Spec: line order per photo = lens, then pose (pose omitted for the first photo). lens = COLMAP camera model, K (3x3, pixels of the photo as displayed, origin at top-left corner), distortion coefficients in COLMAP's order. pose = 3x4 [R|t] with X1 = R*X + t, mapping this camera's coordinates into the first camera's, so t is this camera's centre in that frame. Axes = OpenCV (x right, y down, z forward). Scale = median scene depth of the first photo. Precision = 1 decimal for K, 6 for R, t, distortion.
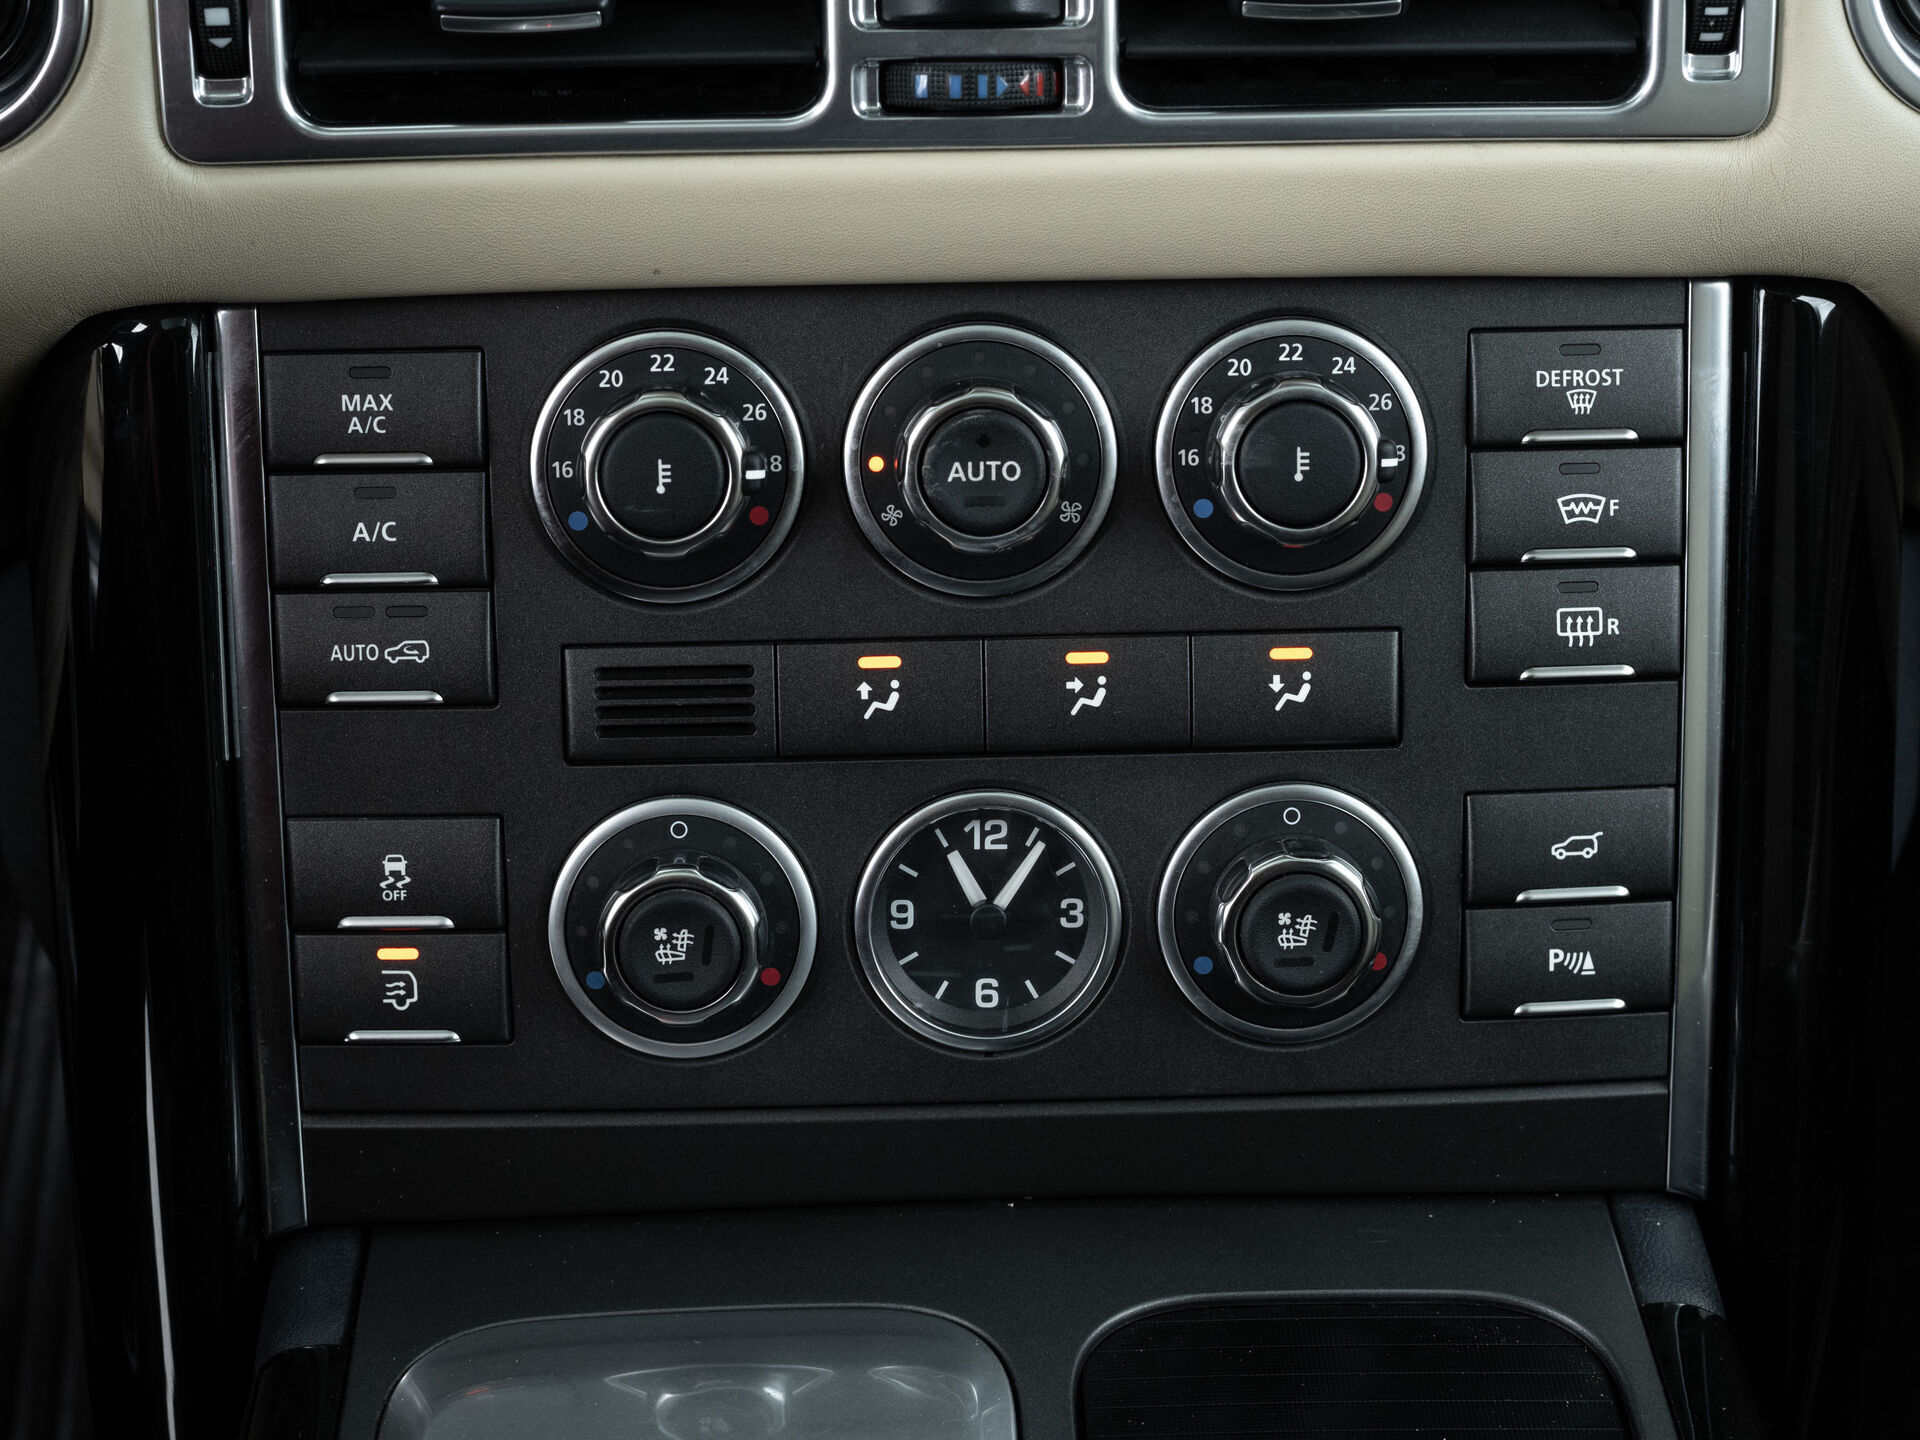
lens RADIAL K [[3381.1, 0, 960.0], [0, 3381.1, 720.0], [0, 0, 1]] dist [-0.131943, -0.080281]
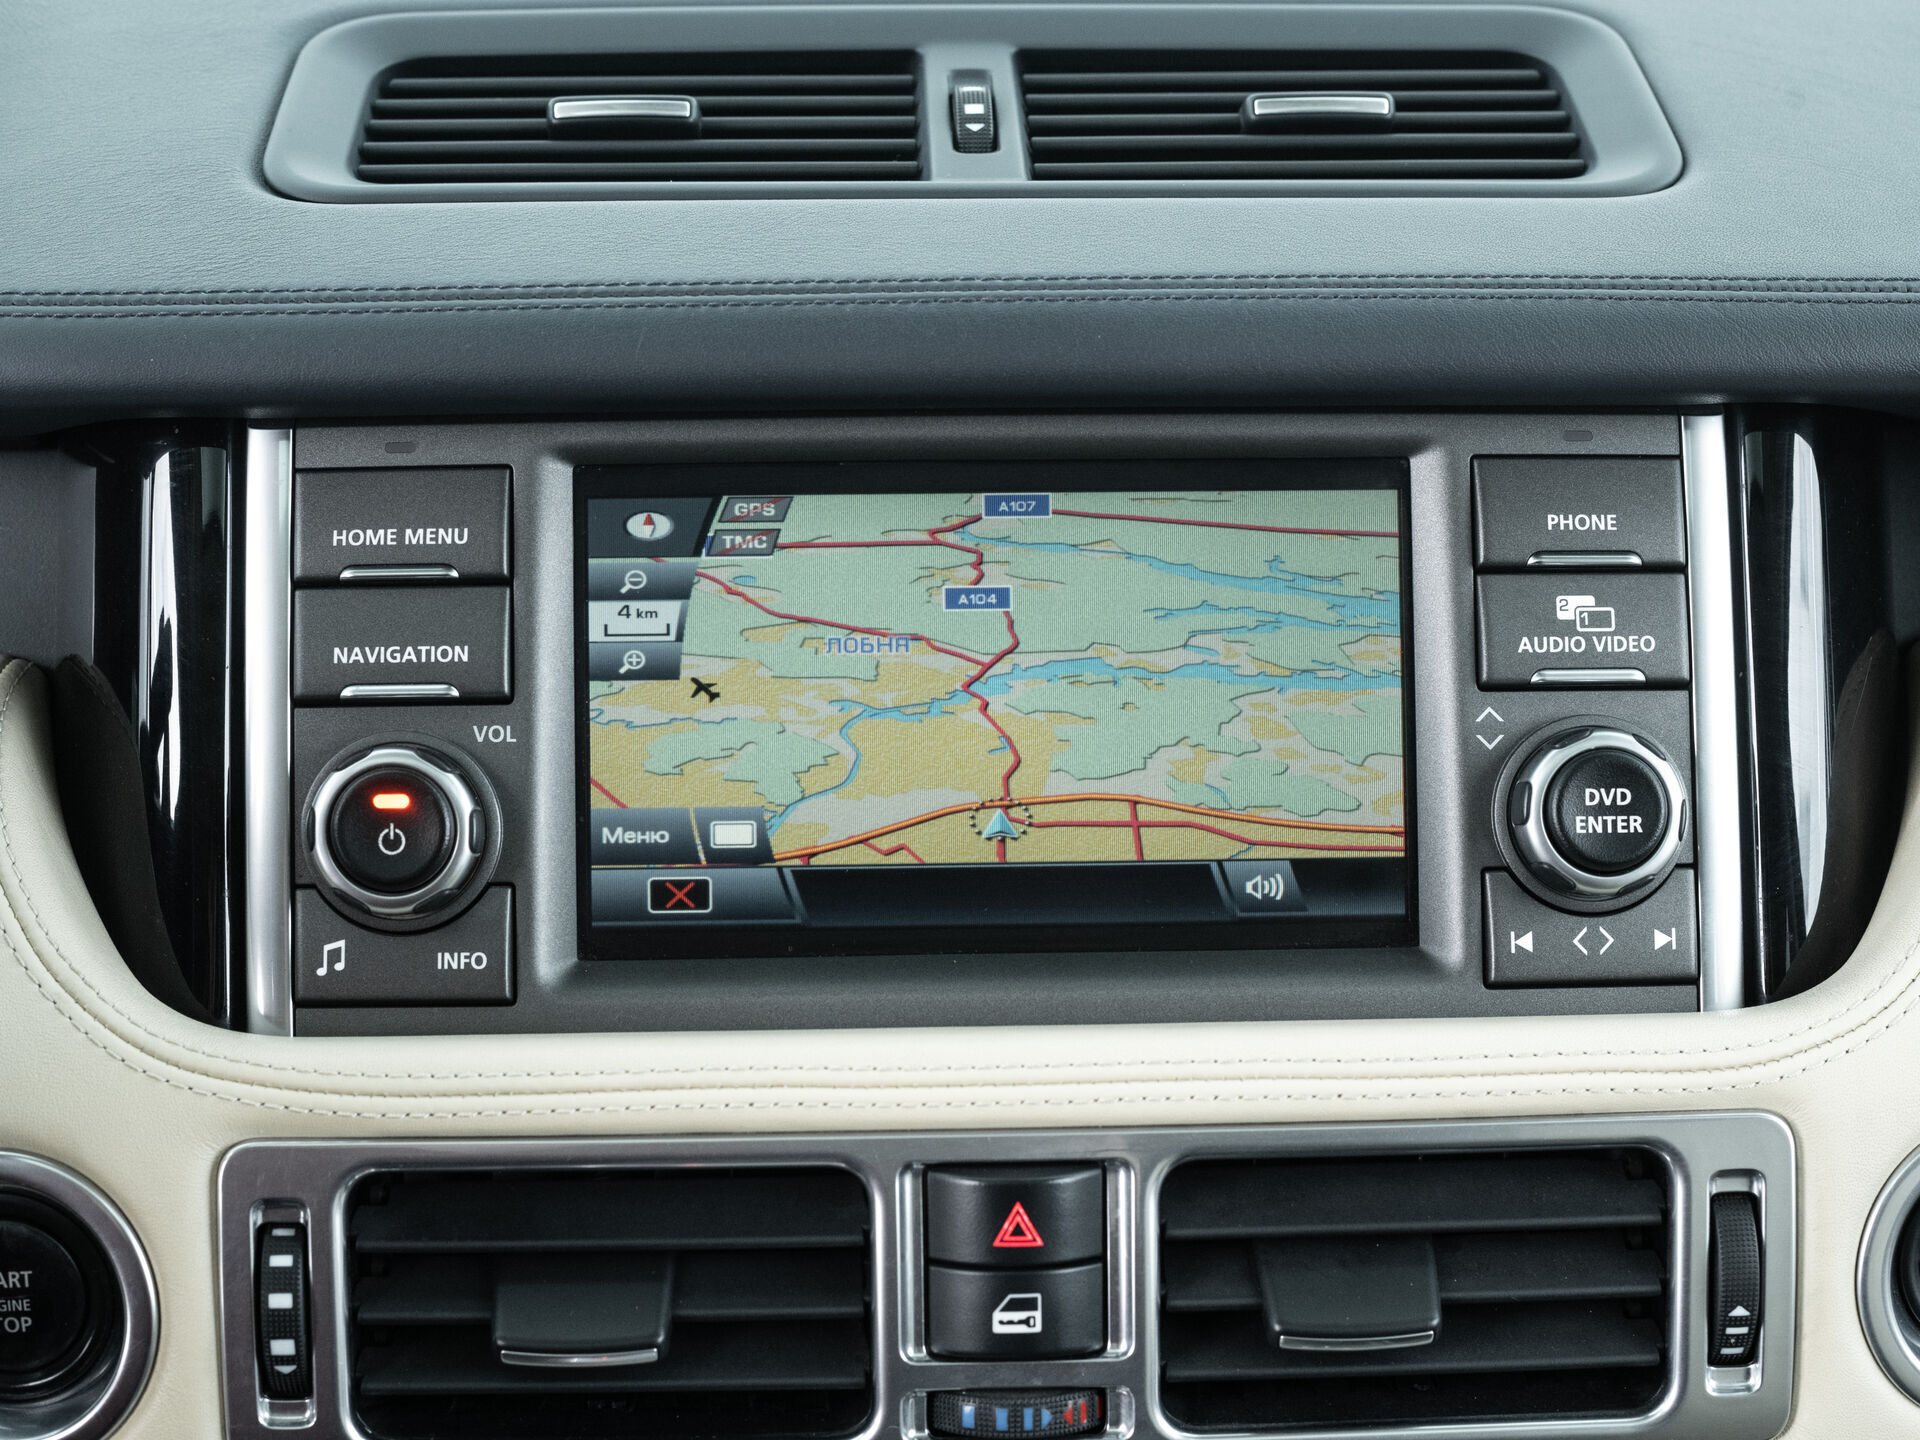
lens RADIAL K [[3381.1, 0, 960.0], [0, 3381.1, 720.0], [0, 0, 1]] dist [-0.131943, -0.080281]
pose [[0.999941, 0.002145, 0.010654, -0.023851], [-0.000224, 0.984187, -0.177131, -0.202789], [-0.010865, 0.177119, 0.984130, -0.046028]]
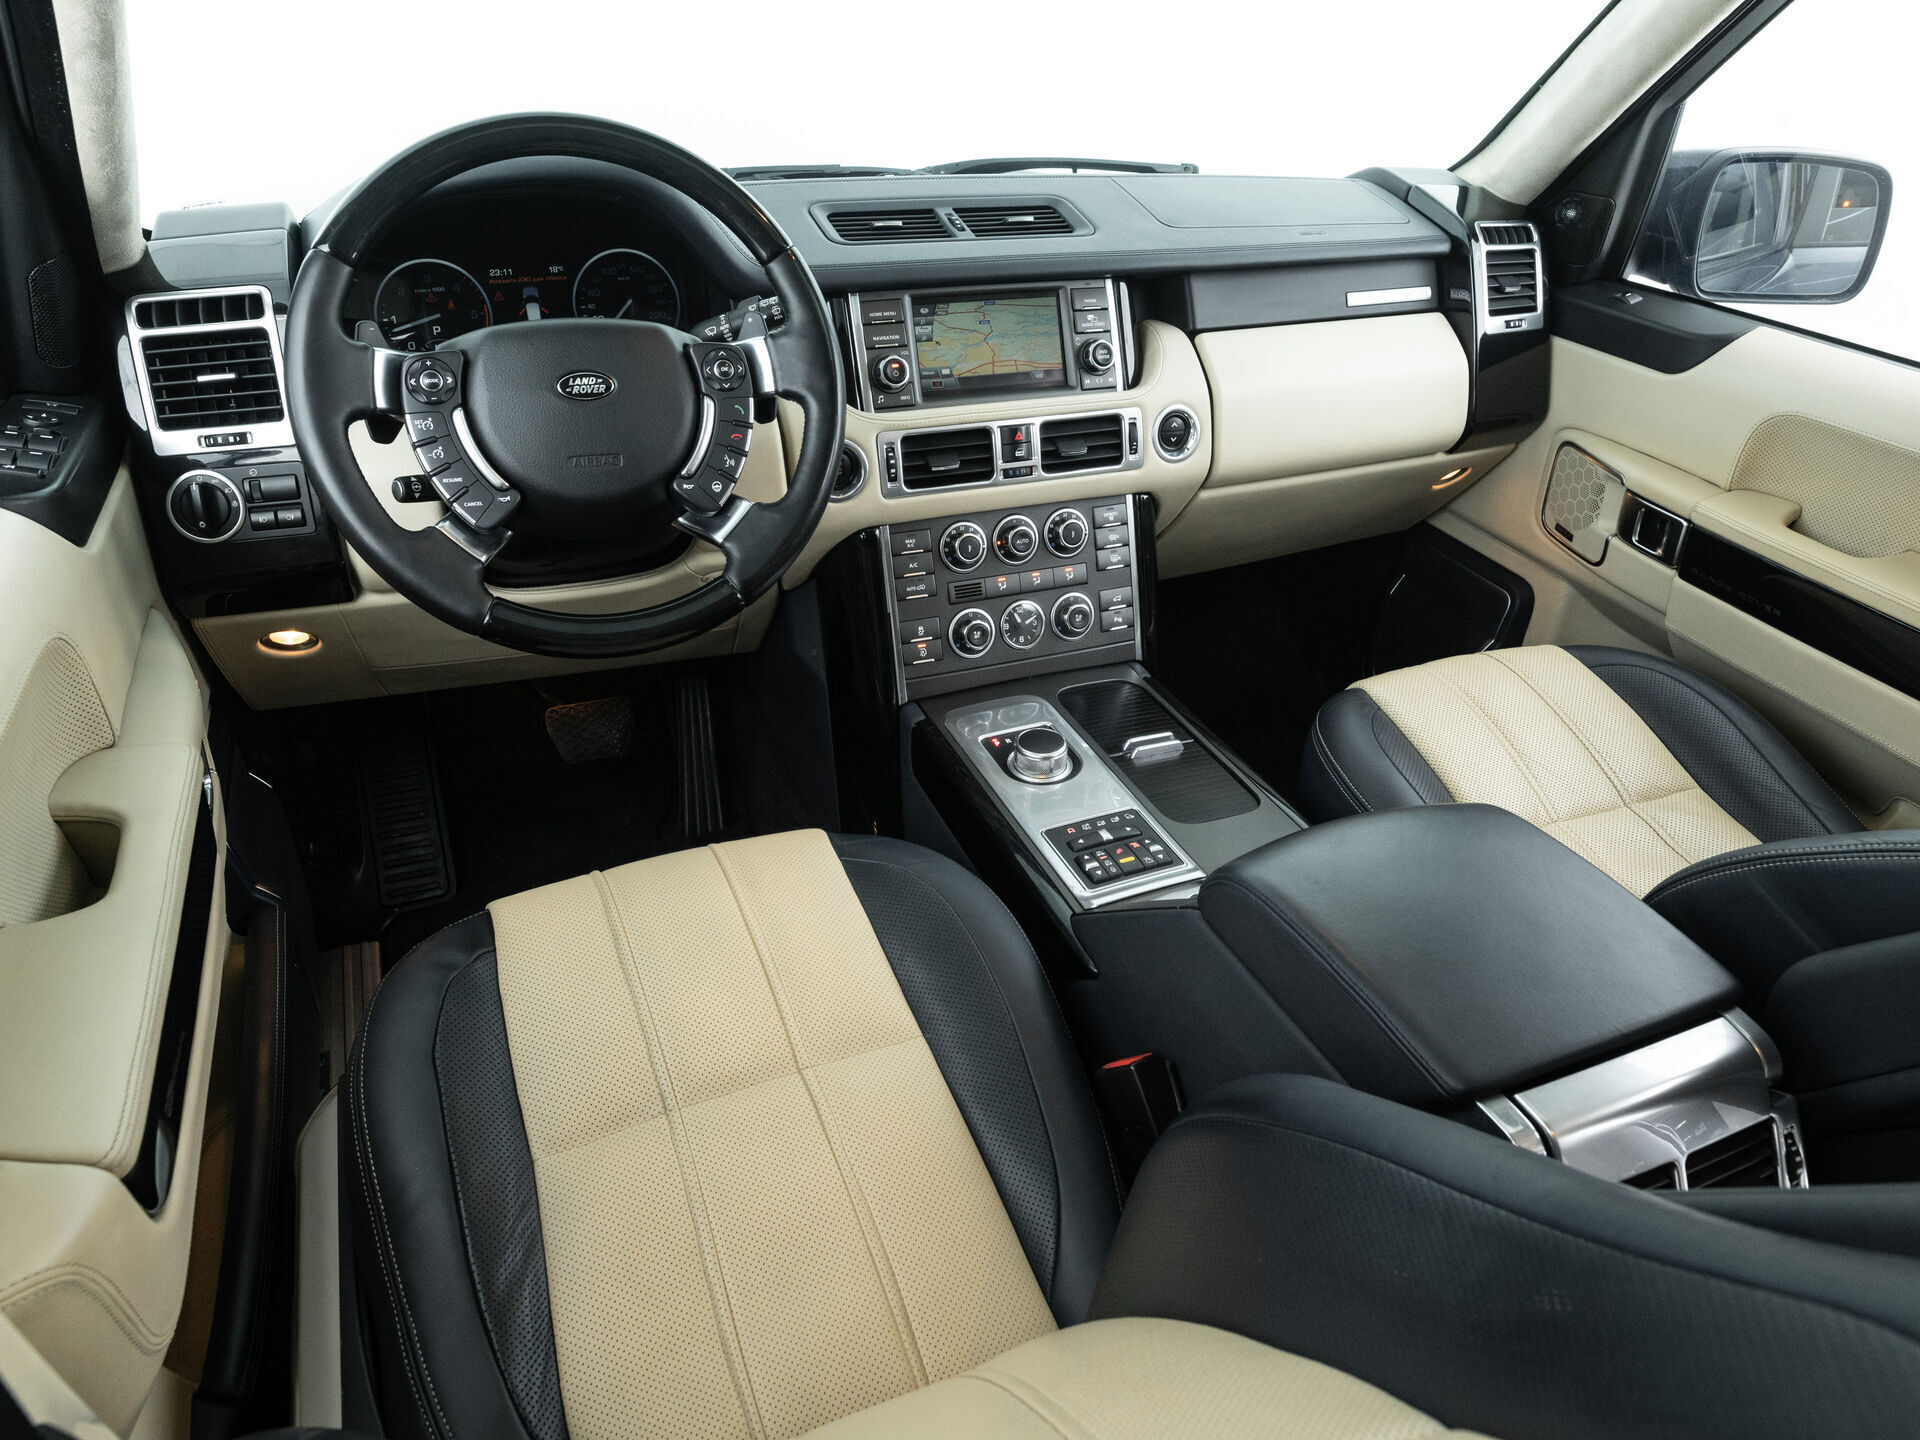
lens RADIAL K [[1242.7, 0, 960.0], [0, 1242.7, 720.0], [0, 0, 1]] dist [-0.023894, -0.000893]
pose [[0.932144, -0.154198, 0.327612, -0.787146], [0.144336, 0.988034, 0.054366, 0.089533], [-0.332075, -0.003391, 0.943247, -0.881767]]
